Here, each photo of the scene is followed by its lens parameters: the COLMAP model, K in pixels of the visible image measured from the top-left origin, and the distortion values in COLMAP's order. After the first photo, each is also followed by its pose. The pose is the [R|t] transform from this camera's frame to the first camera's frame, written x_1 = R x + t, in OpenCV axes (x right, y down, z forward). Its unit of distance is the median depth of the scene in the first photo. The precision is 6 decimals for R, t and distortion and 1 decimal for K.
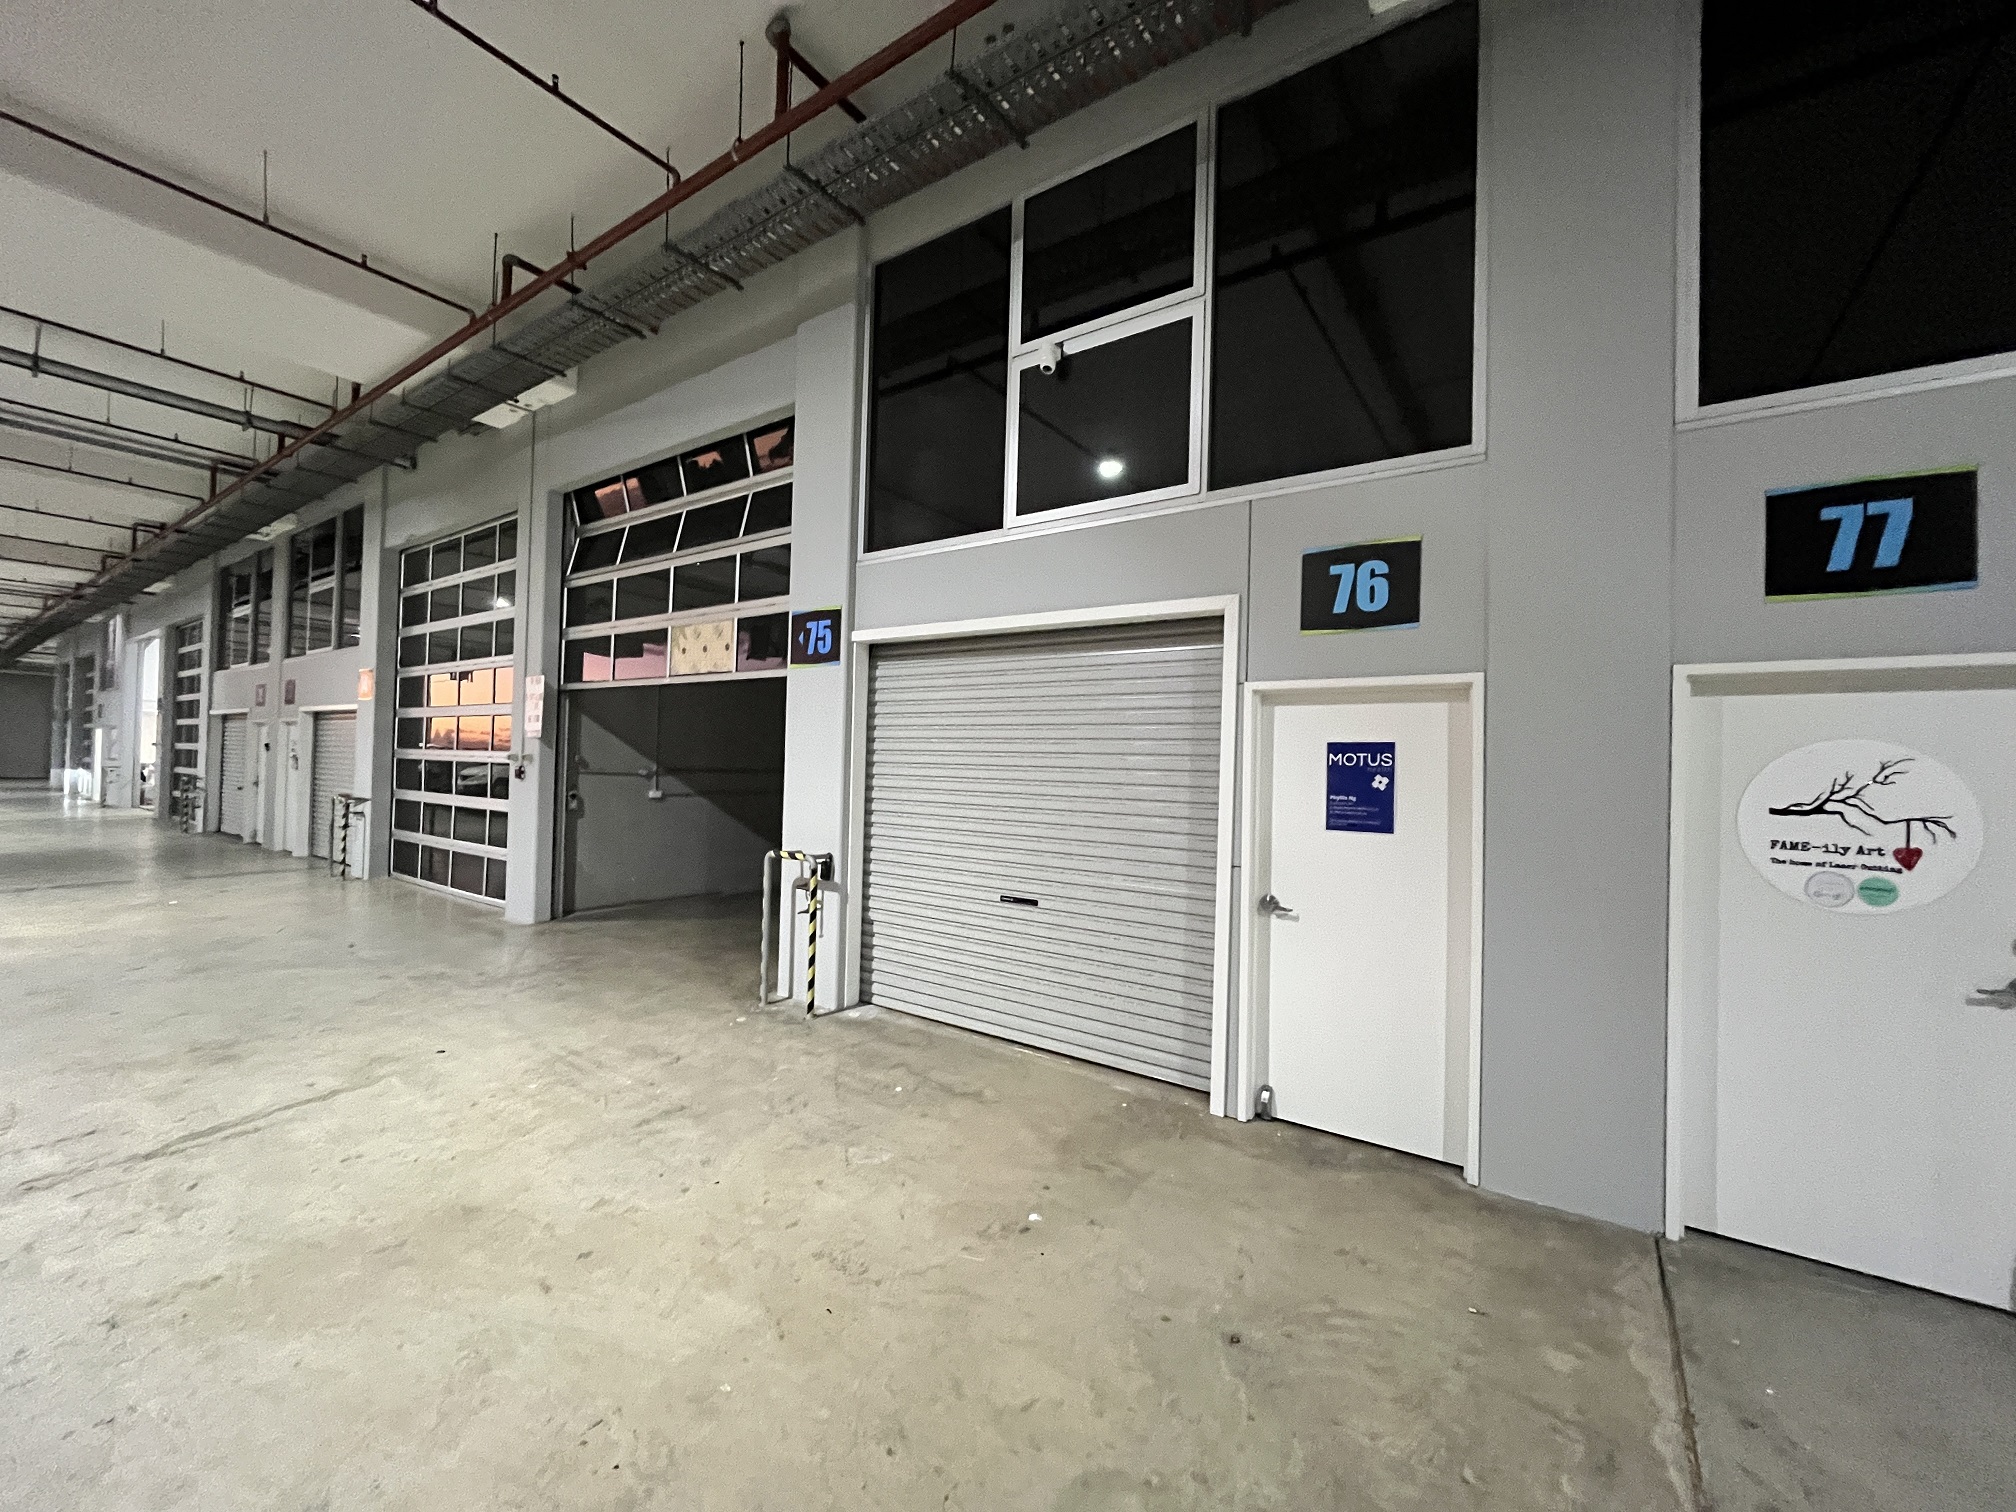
lens RADIAL K [[811.3, 0, 1008.0], [0, 811.3, 756.0], [0, 0, 1]] dist [-0.001846, -0.000081]
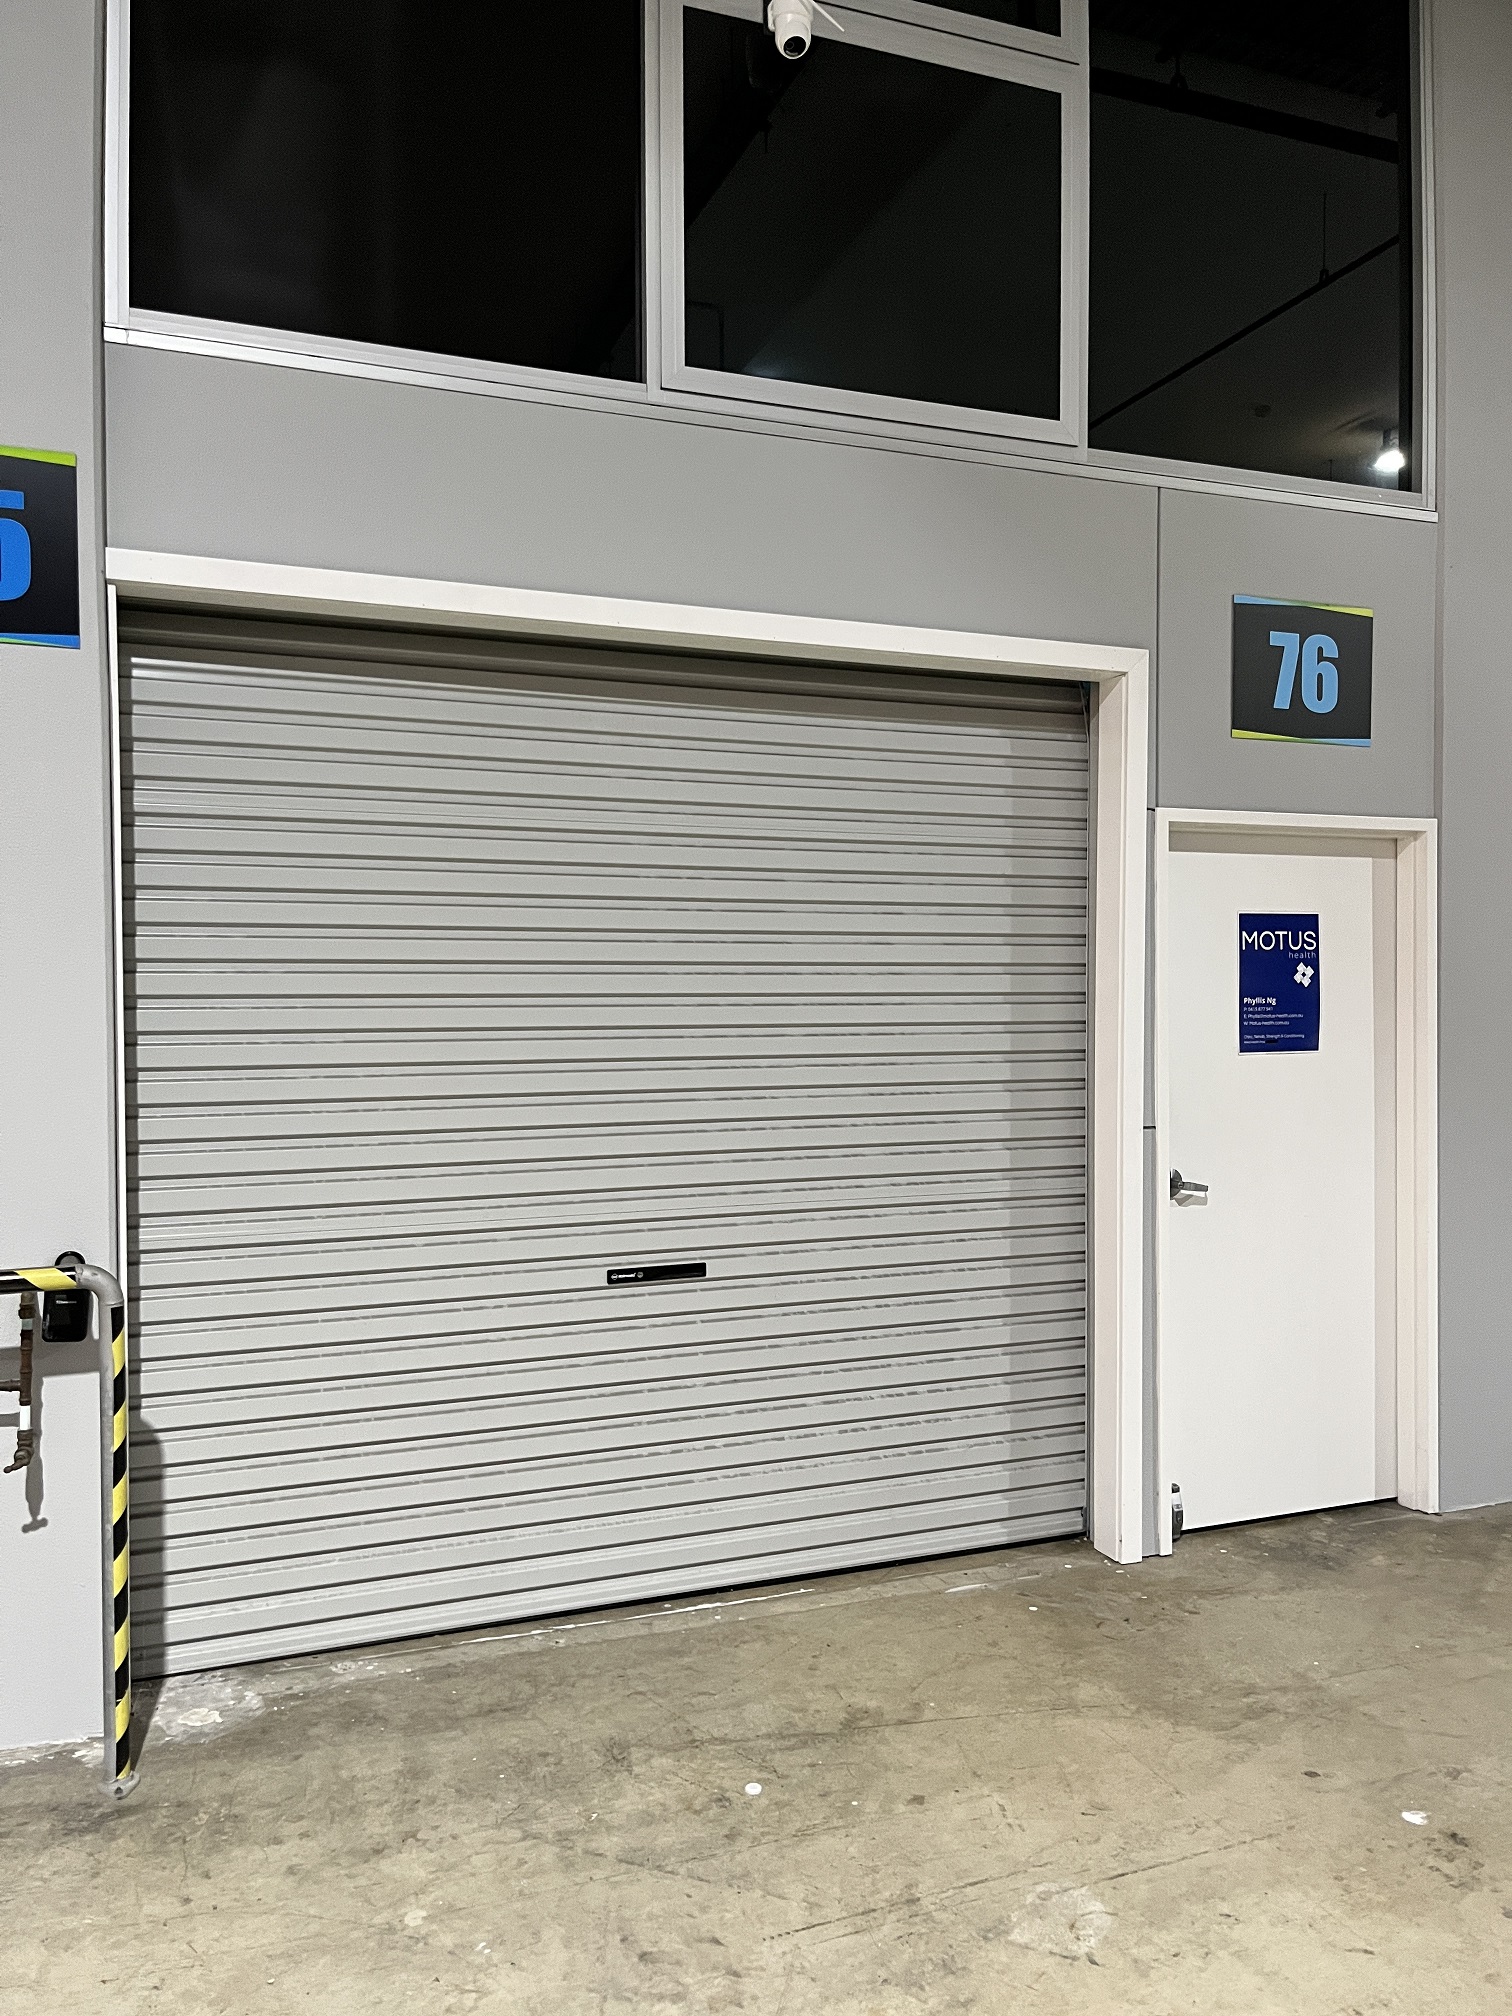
lens RADIAL K [[1536.8, 0, 756.0], [0, 1536.8, 1008.0], [0, 0, 1]] dist [0.051469, -0.067450]
pose [[0.553481, -0.045835, 0.831600, -0.796633], [0.002572, 0.998574, 0.053326, -0.008209], [-0.832858, -0.027376, 0.552809, 0.638255]]
